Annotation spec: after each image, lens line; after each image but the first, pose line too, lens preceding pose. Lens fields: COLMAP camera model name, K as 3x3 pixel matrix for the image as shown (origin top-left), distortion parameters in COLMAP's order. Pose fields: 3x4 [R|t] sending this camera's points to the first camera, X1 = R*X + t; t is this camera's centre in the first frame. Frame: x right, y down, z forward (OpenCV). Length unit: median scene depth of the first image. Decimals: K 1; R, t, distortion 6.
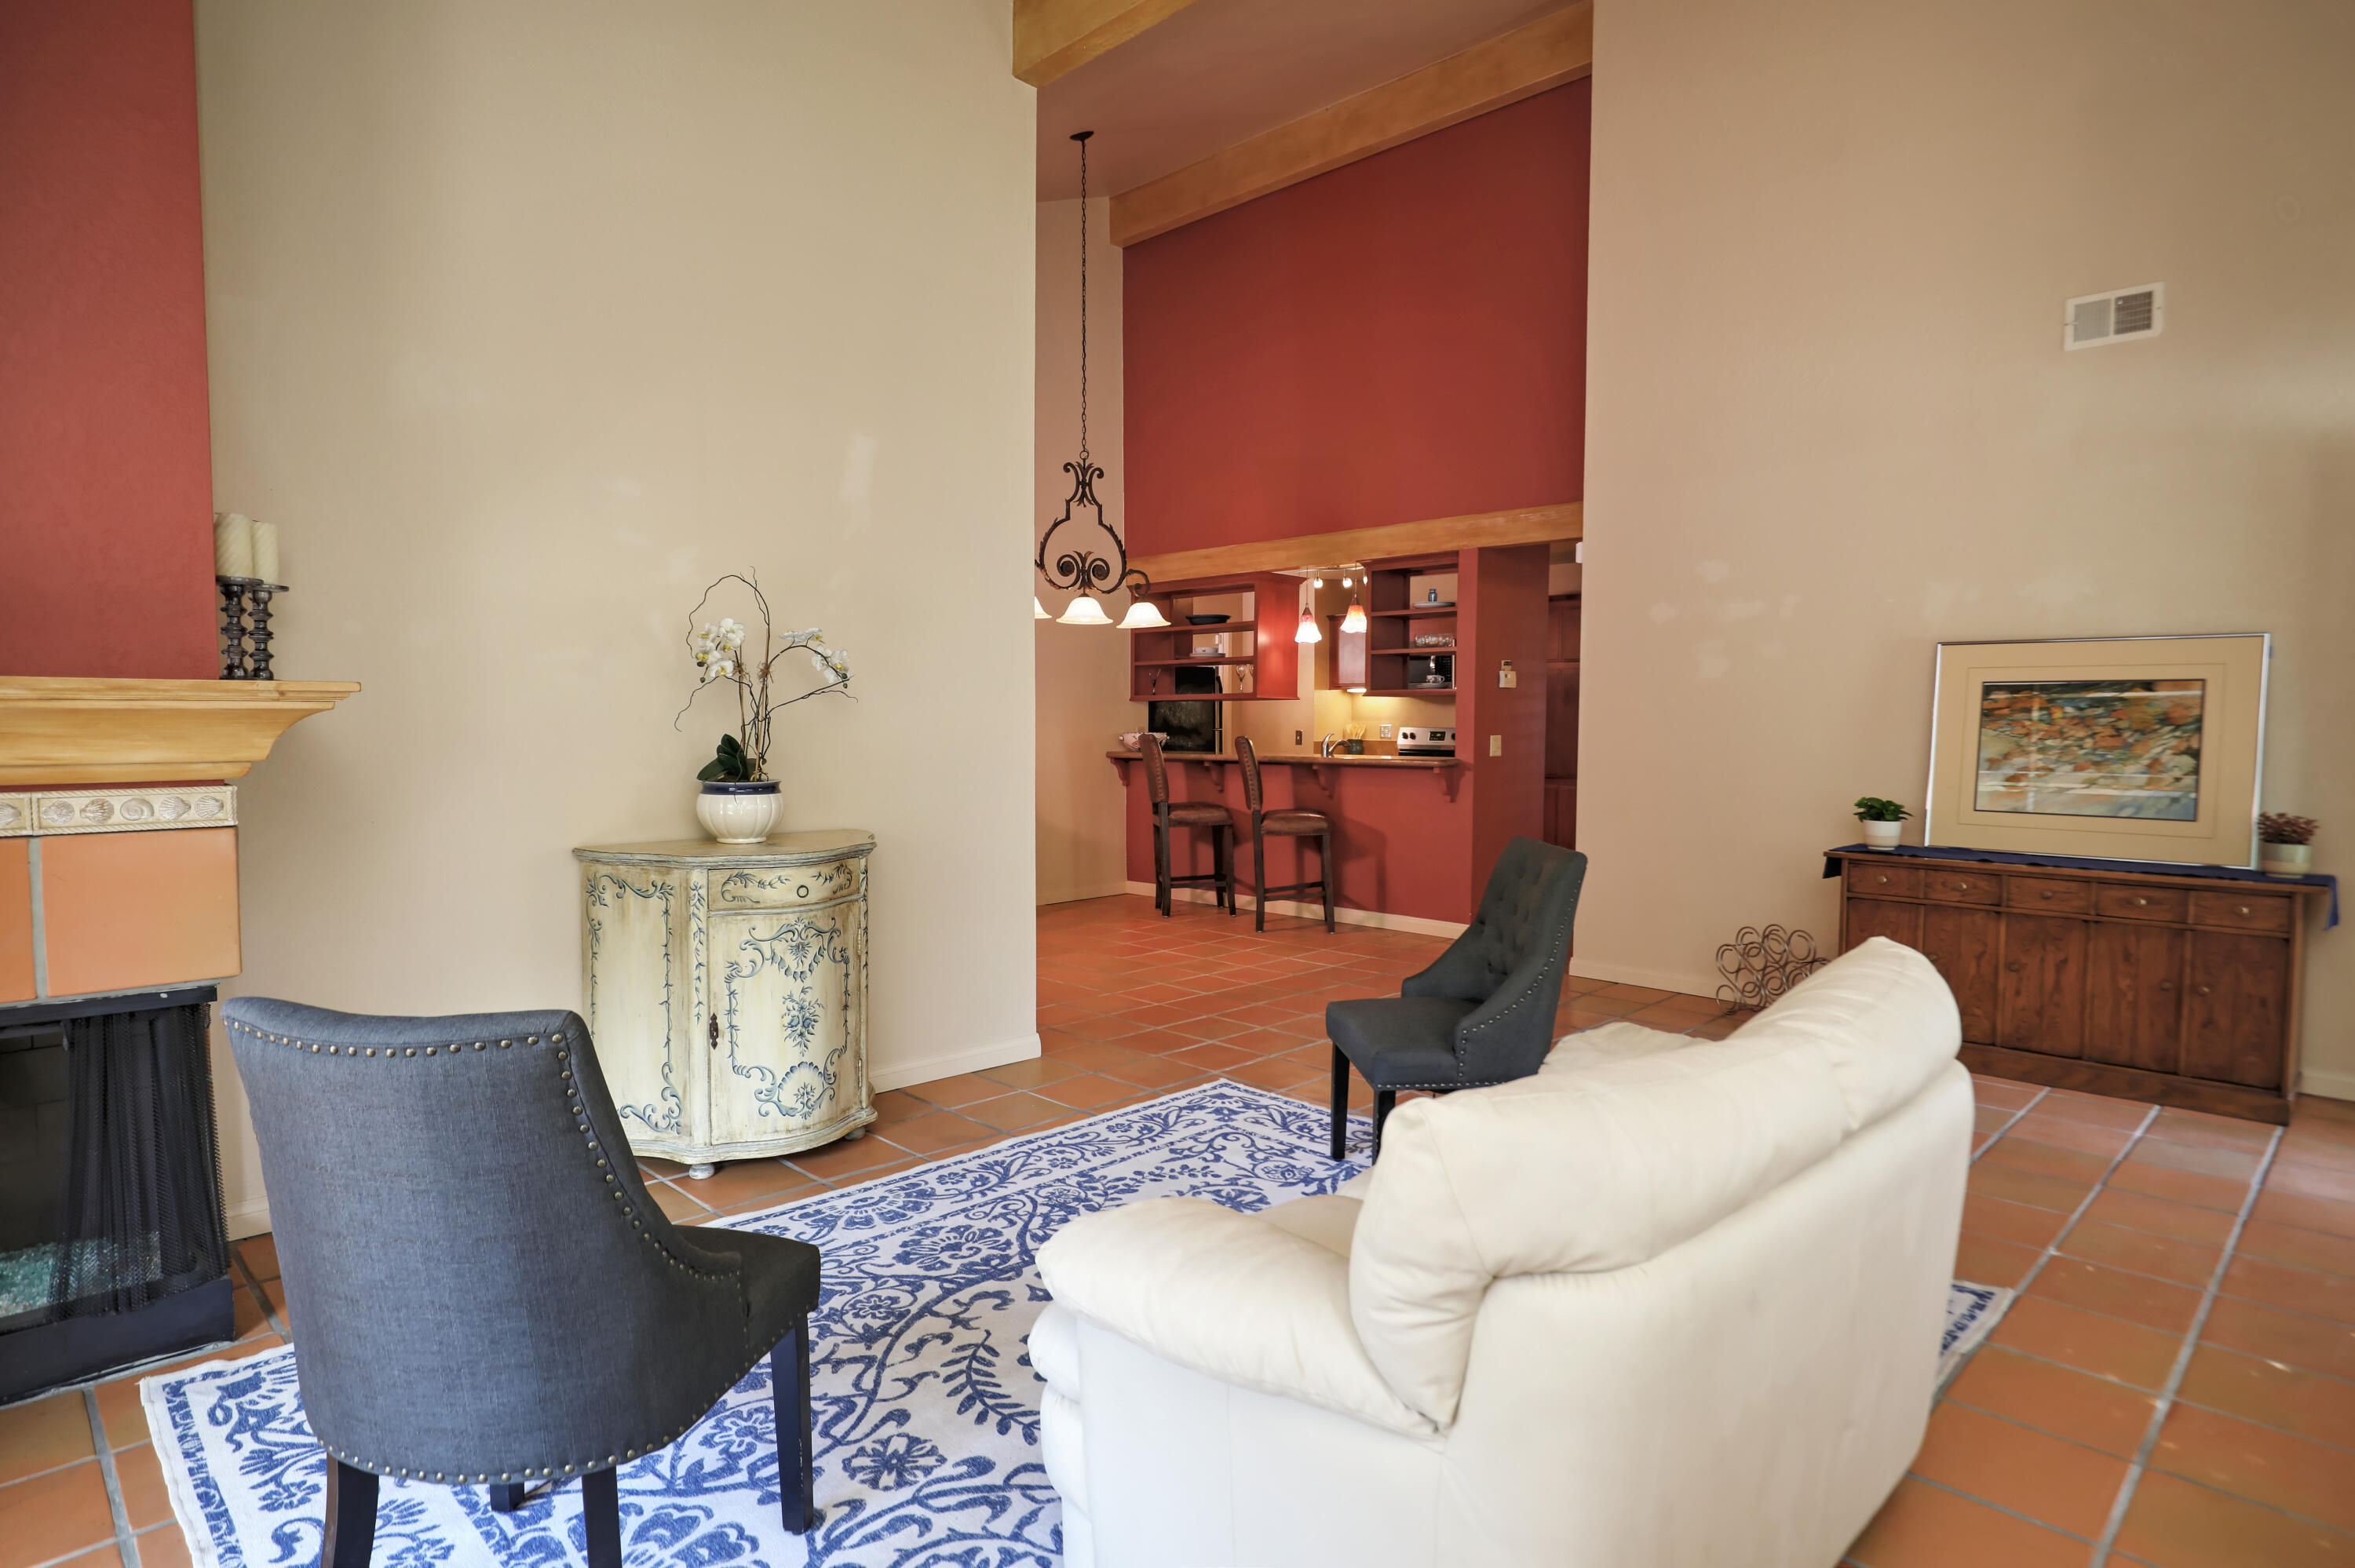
lens RADIAL K [[1295.0, 0, 1248.5], [0, 1295.0, 801.9], [0, 0, 1]] dist [-0.011149, -0.000604]
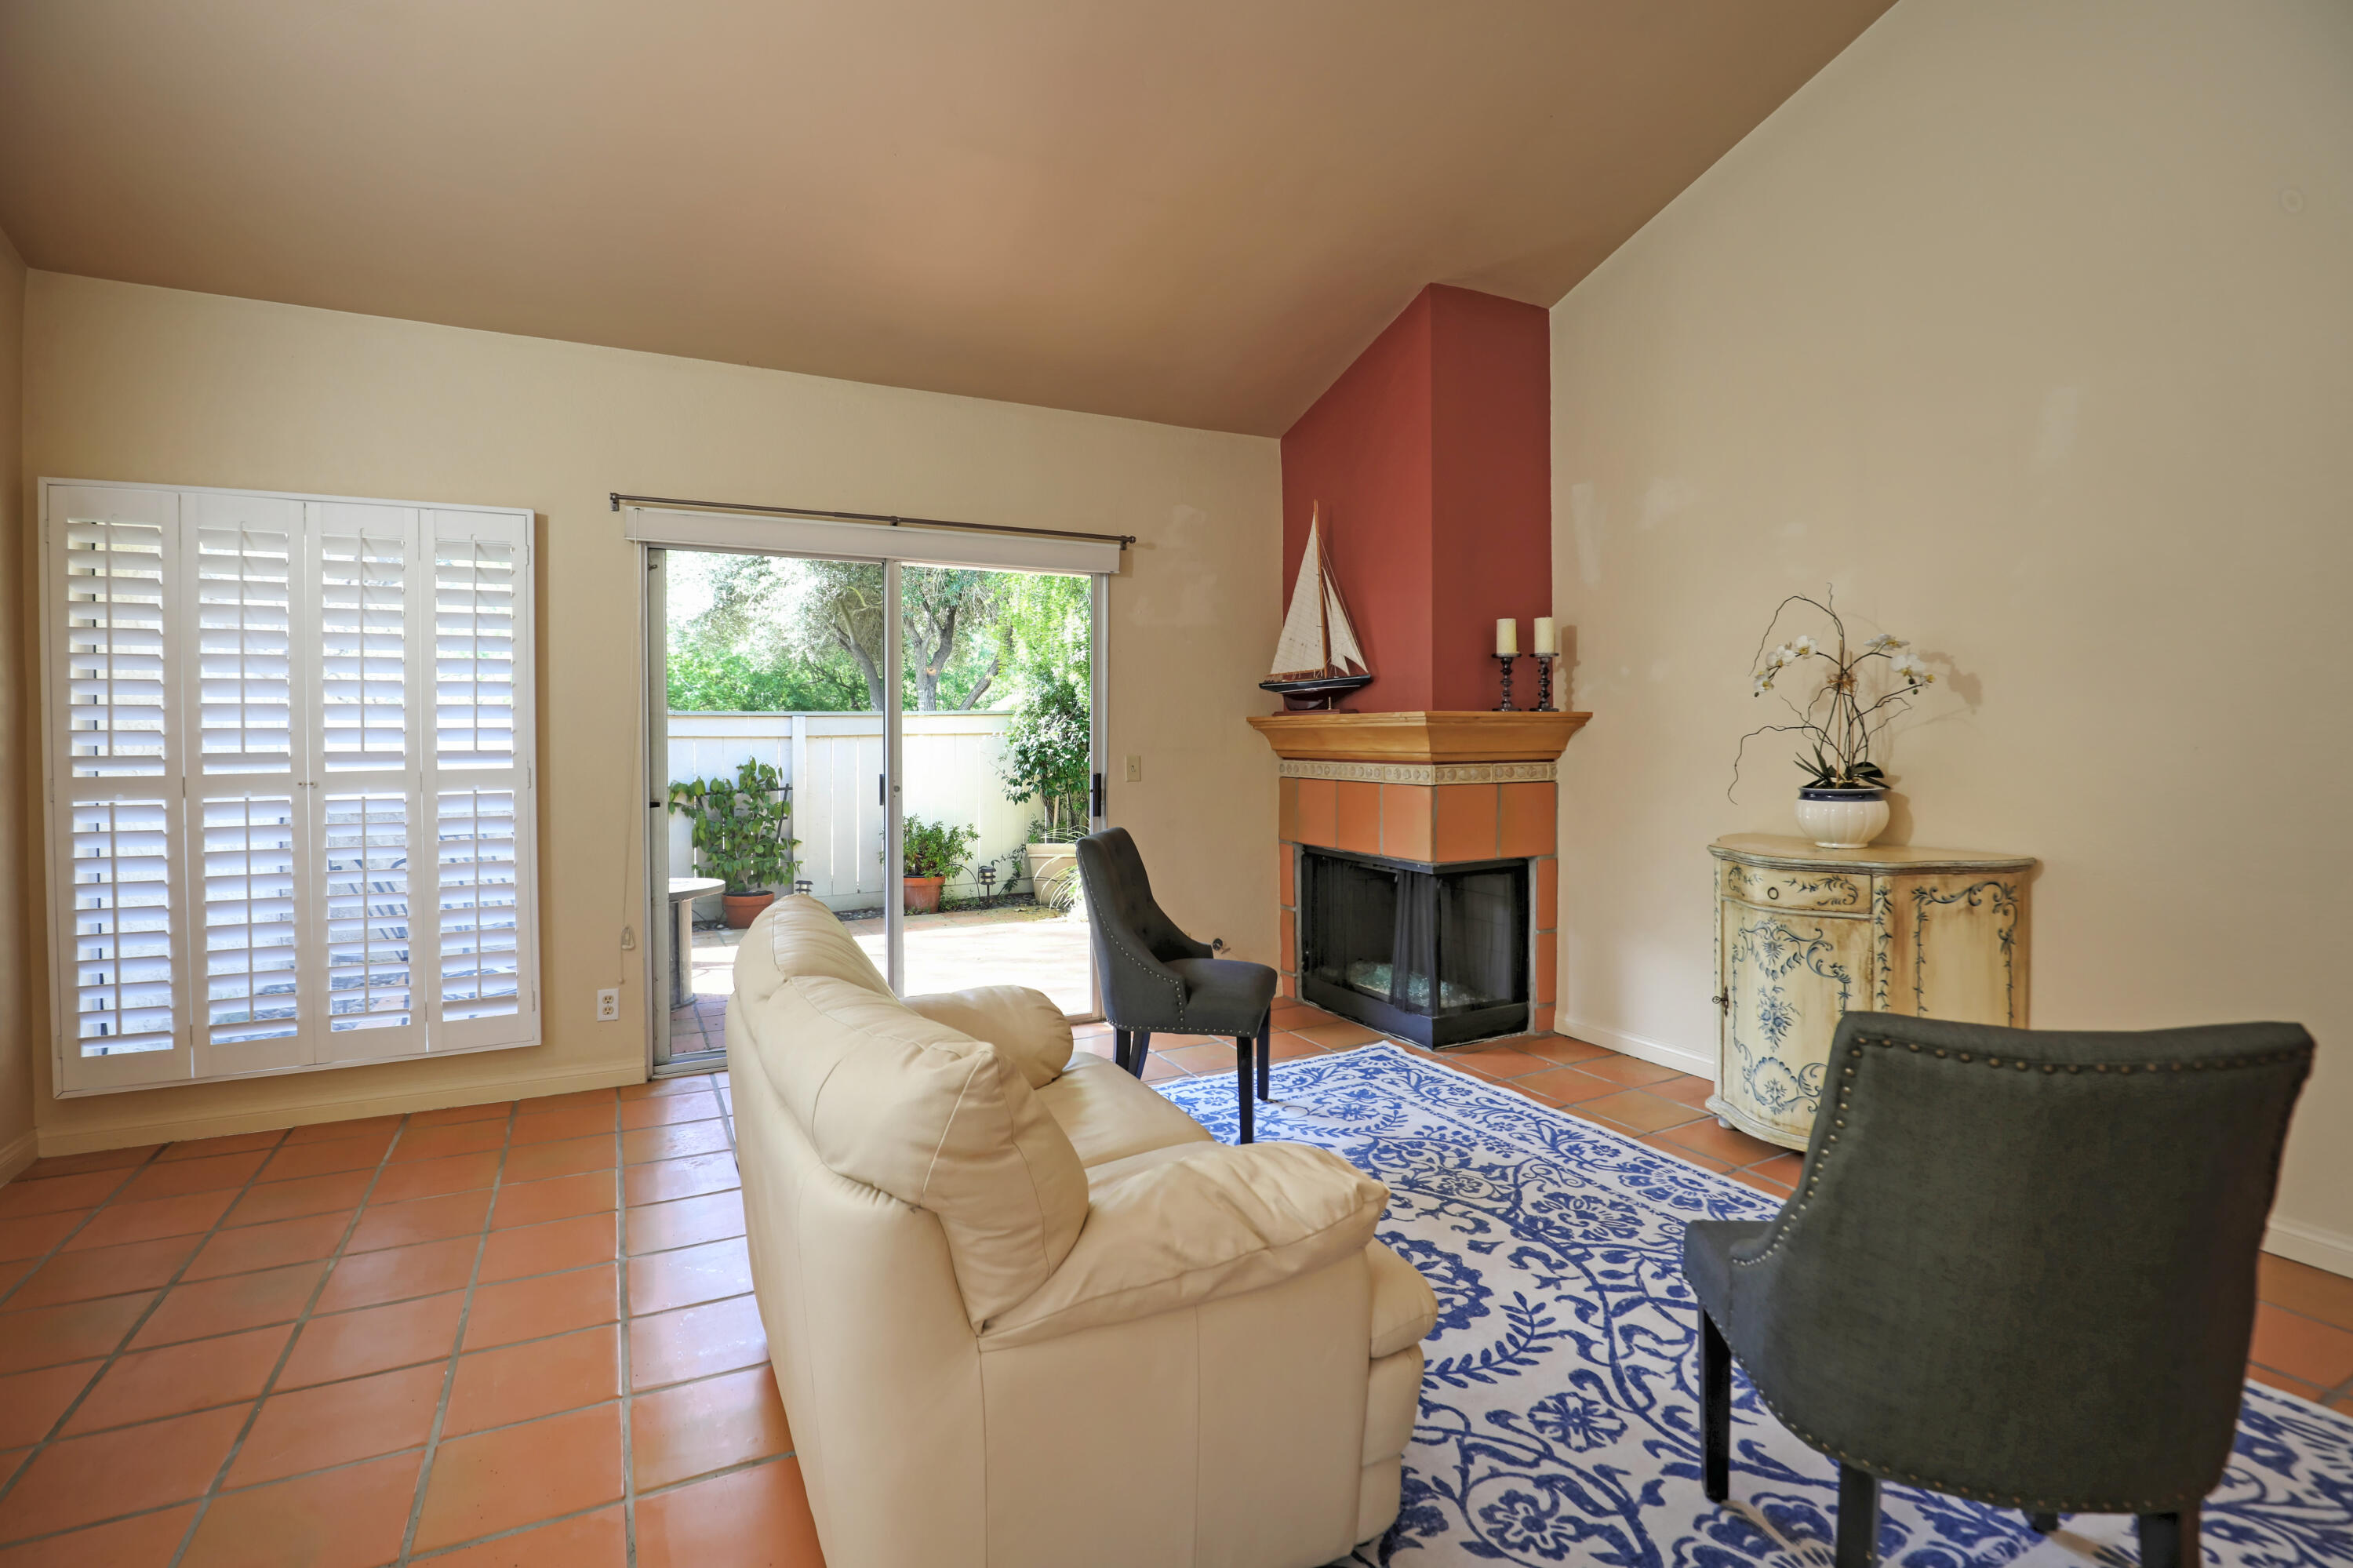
lens RADIAL K [[1075.4, 0, 1146.0], [0, 1075.4, 750.2], [0, 0, 1]] dist [-0.030791, -0.000212]
pose [[-0.346143, 0.011937, -0.938106, 0.674268], [-0.054872, 0.997950, 0.032945, -0.049526], [0.936576, 0.062879, -0.344778, 0.865535]]
